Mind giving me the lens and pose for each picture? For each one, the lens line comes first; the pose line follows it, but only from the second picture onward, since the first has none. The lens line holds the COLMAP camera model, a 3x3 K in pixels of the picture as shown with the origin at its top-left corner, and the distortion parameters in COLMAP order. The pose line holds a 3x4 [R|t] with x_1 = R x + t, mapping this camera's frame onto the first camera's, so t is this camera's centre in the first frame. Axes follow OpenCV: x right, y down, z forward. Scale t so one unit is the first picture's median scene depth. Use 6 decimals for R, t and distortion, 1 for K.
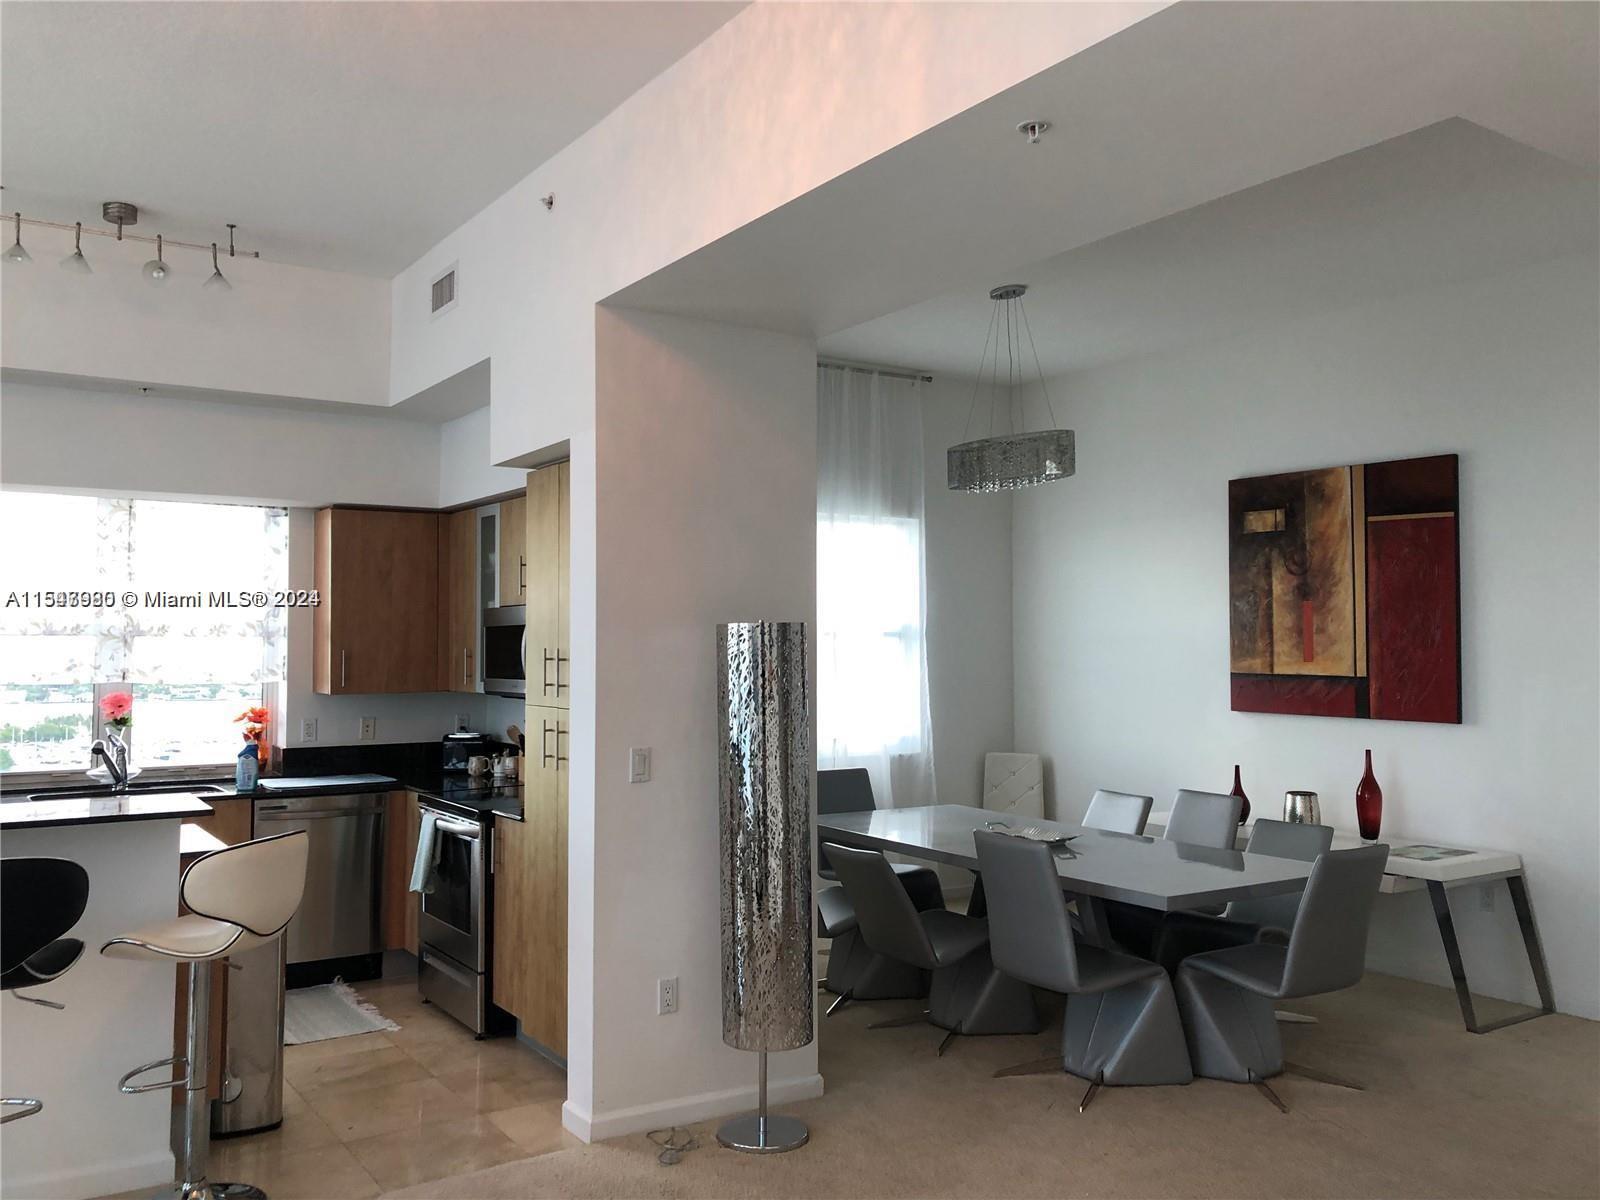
lens RADIAL K [[1313.5, 0, 781.7], [0, 1313.5, 580.1], [0, 0, 1]] dist [0.032683, -0.023399]
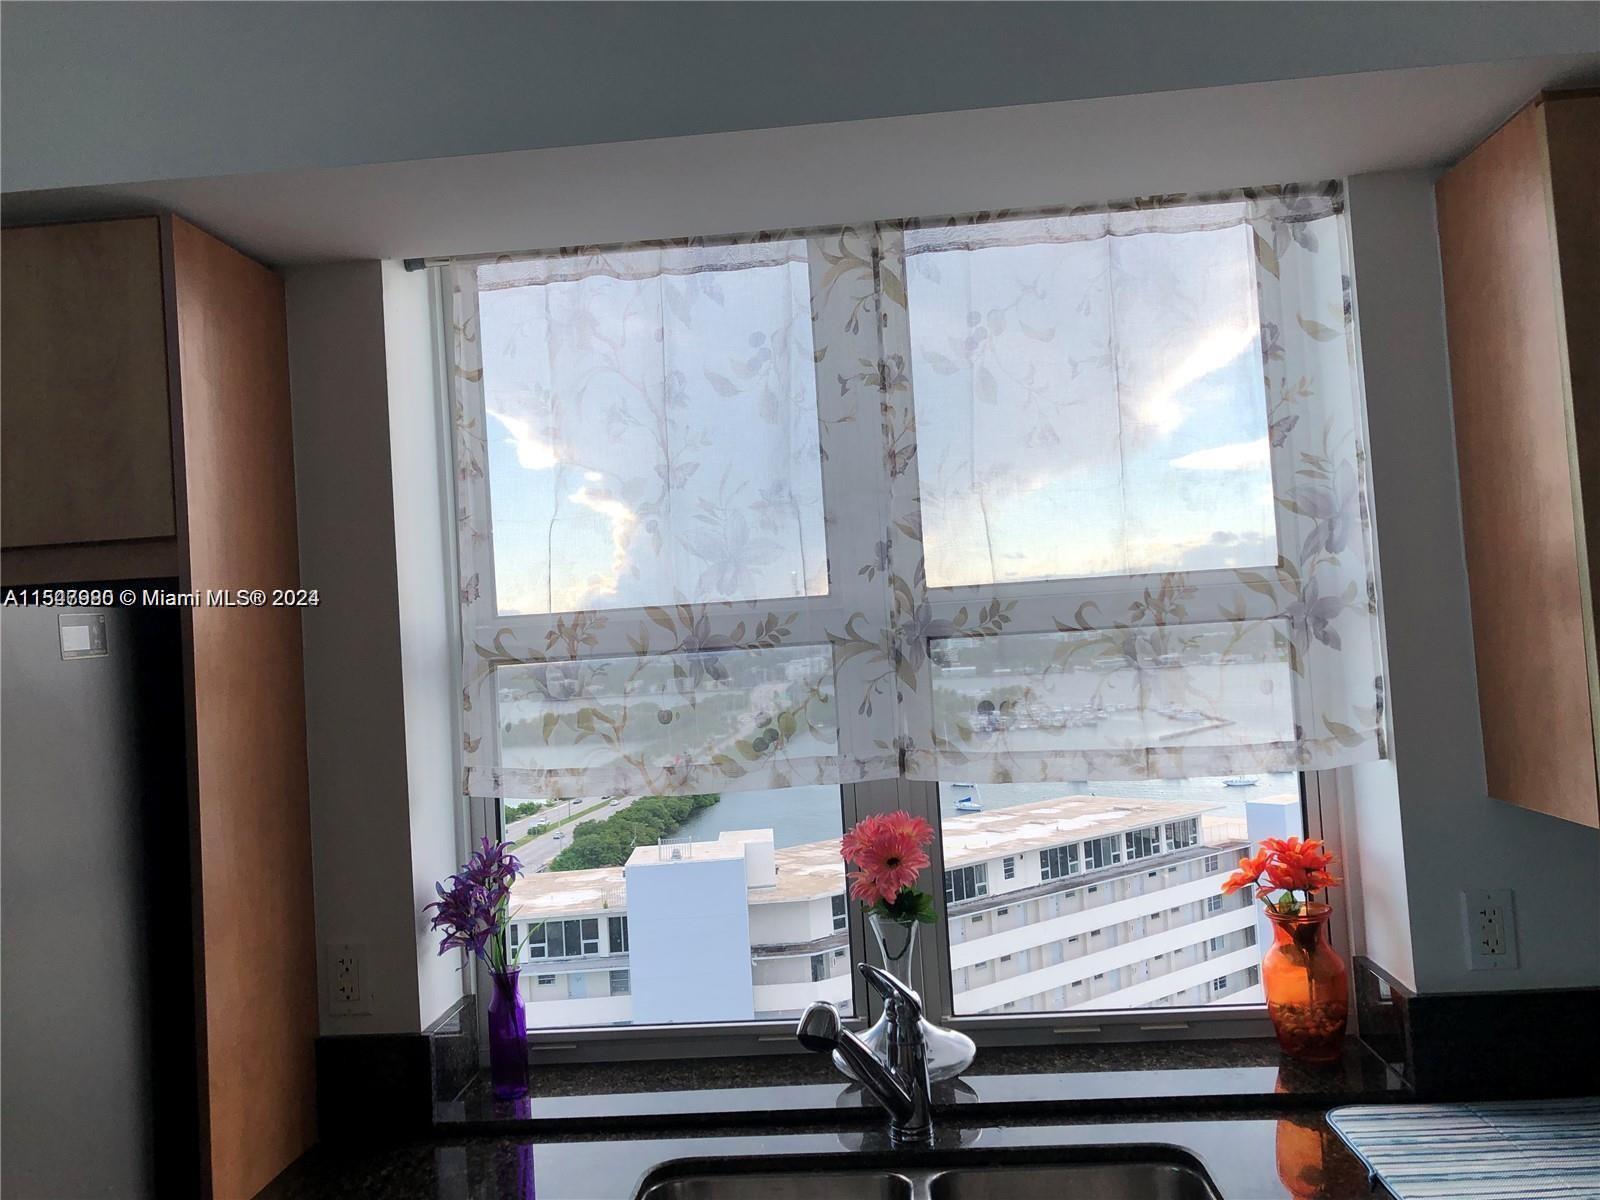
lens RADIAL K [[1313.5, 0, 806.1], [0, 1313.5, 572.5], [0, 0, 1]] dist [0.032683, -0.023399]
pose [[0.798416, -0.077330, -0.597120, -0.333432], [0.090649, 0.995853, -0.007760, 0.027400], [0.595244, -0.047932, 0.802114, 0.762569]]
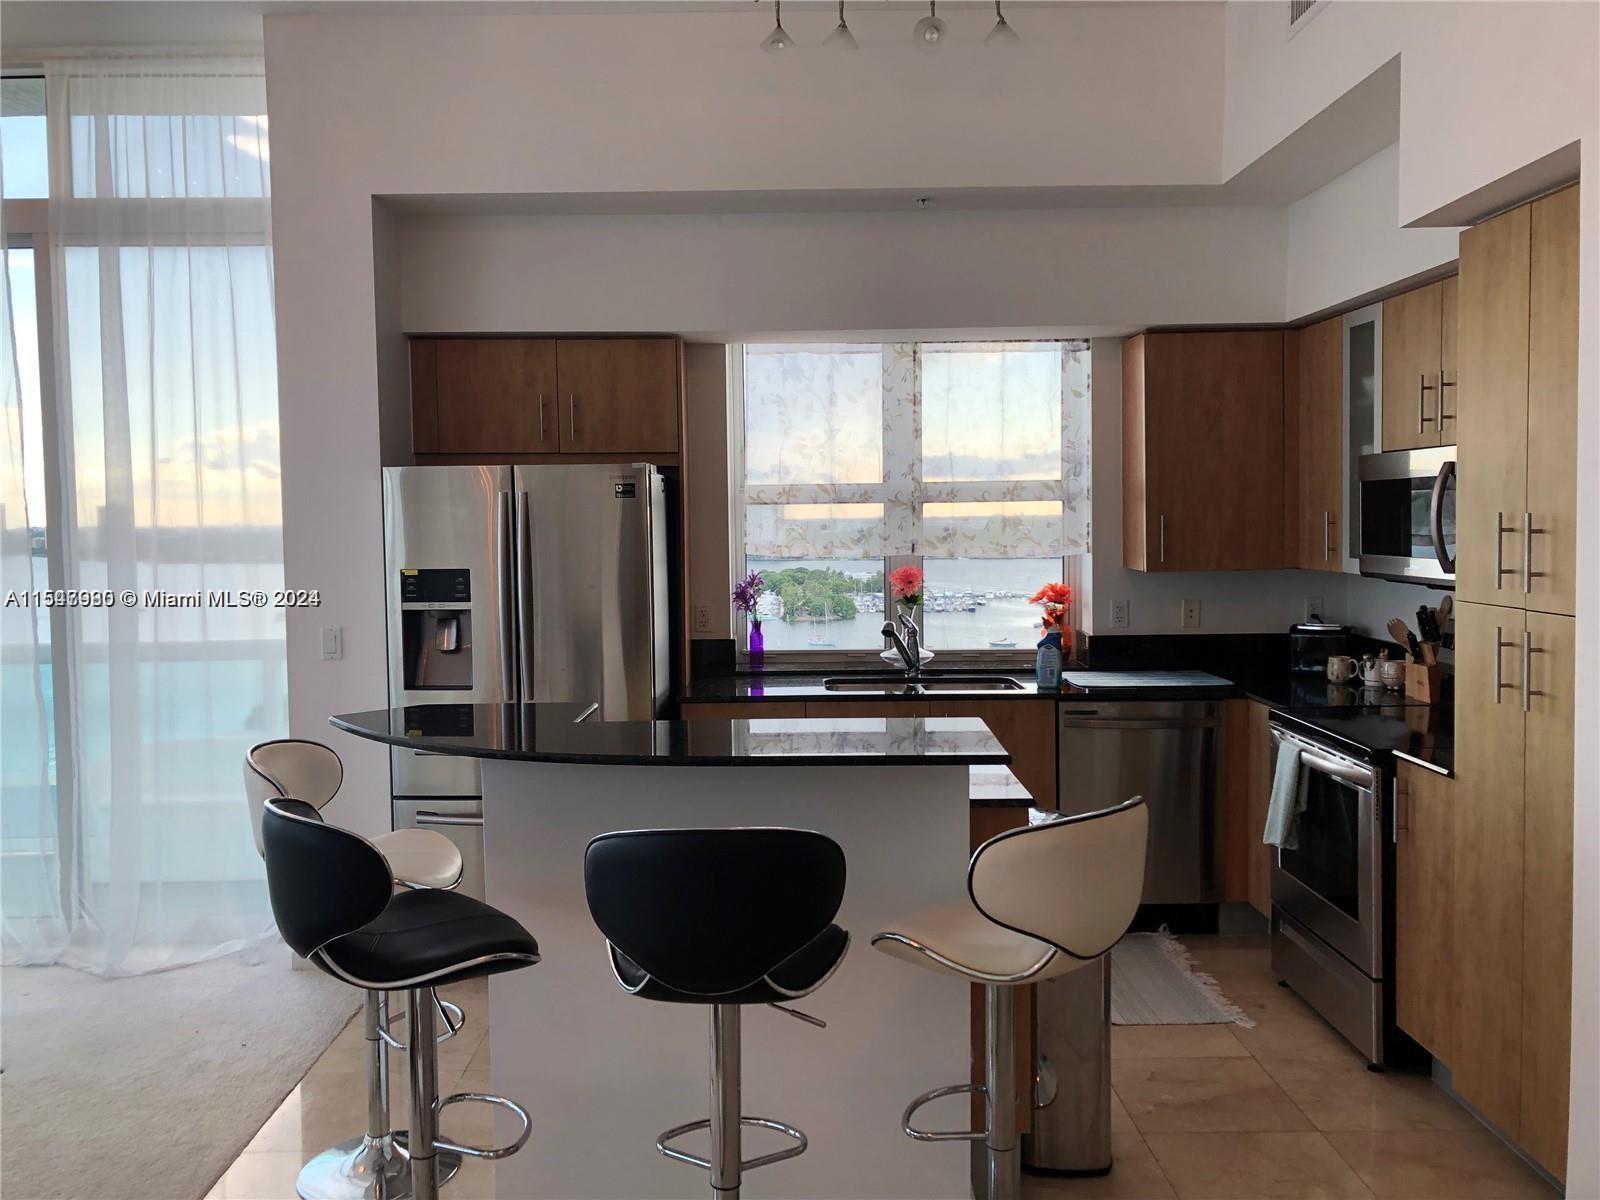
lens RADIAL K [[1313.5, 0, 790.3], [0, 1313.5, 584.8], [0, 0, 1]] dist [0.032683, -0.023399]
pose [[0.841508, 0.019665, -0.539886, -0.101826], [0.039762, 0.994372, 0.098196, 0.008966], [0.538779, -0.104100, 0.835991, 0.239684]]
